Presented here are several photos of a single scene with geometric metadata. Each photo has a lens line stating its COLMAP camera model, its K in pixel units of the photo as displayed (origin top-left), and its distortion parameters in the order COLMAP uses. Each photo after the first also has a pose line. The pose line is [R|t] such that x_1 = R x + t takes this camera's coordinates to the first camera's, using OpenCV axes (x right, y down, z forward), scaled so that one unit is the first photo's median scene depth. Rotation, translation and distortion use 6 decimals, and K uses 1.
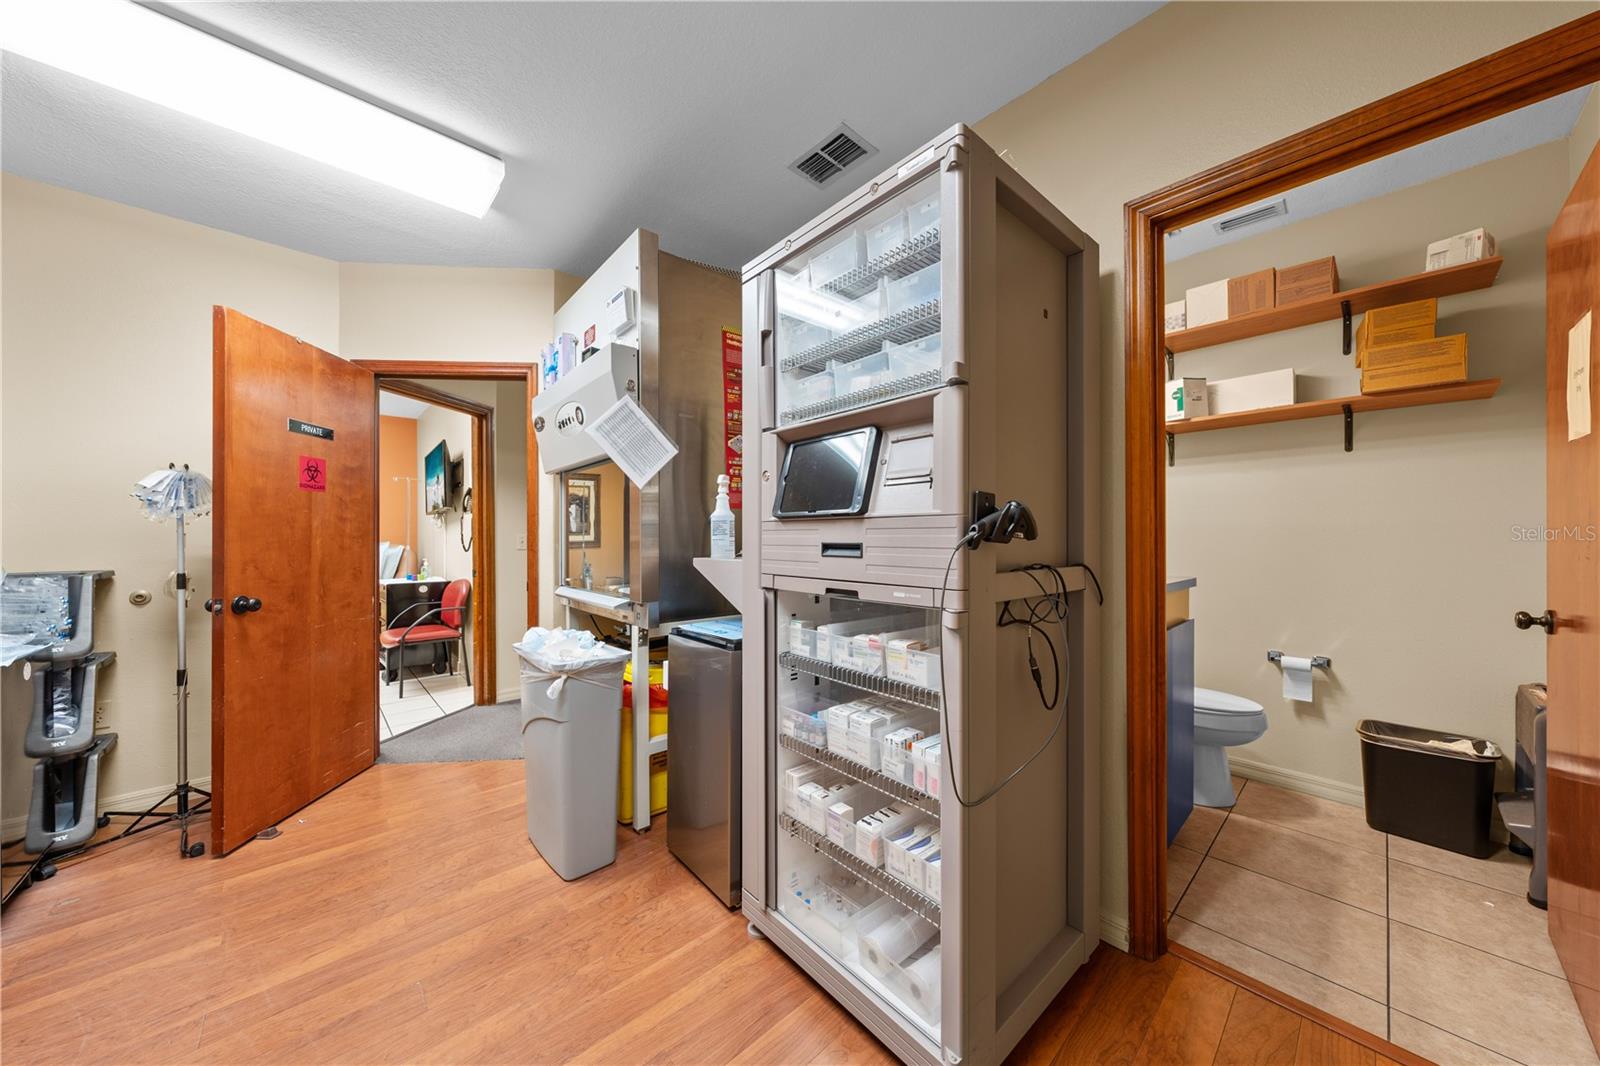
lens RADIAL K [[538.7, 0, 803.3], [0, 538.7, 530.7], [0, 0, 1]] dist [-0.004149, 0.000053]
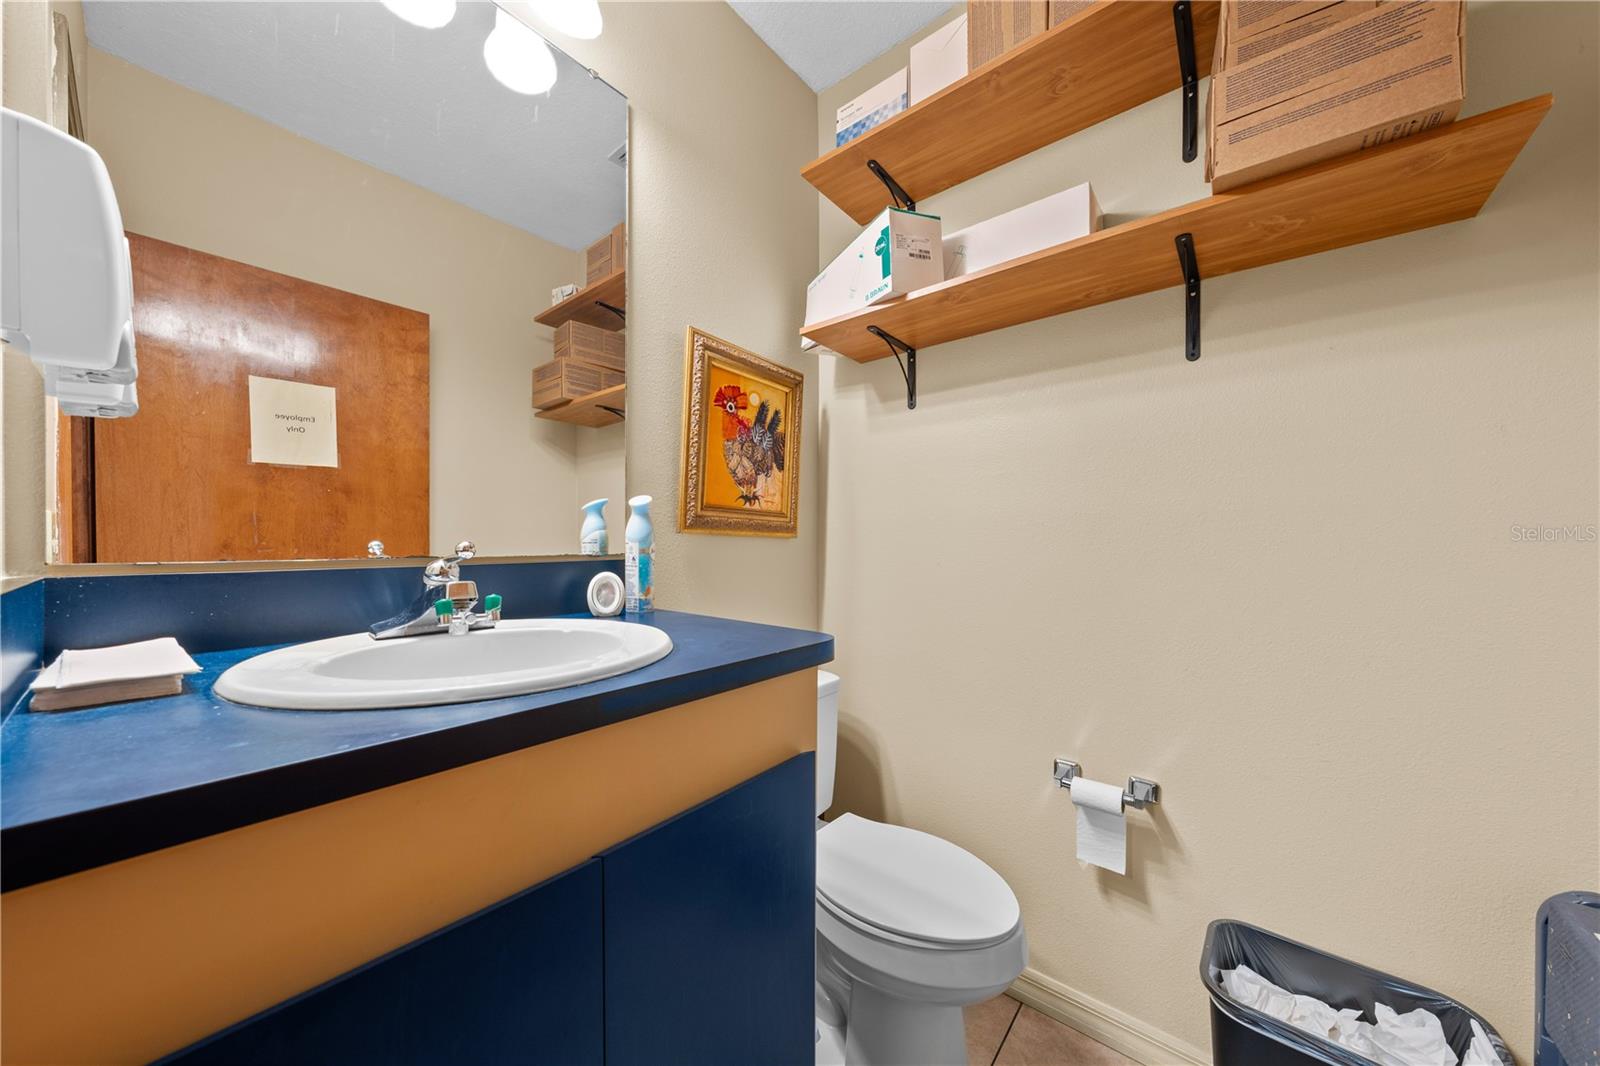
lens RADIAL K [[546.4, 0, 800.6], [0, 546.4, 536.2], [0, 0, 1]] dist [-0.002722, -0.000136]
pose [[0.989973, -0.005705, 0.141144, 0.590831], [0.004555, 0.999954, 0.008468, 0.006552], [-0.141186, -0.007740, 0.989953, 0.556155]]
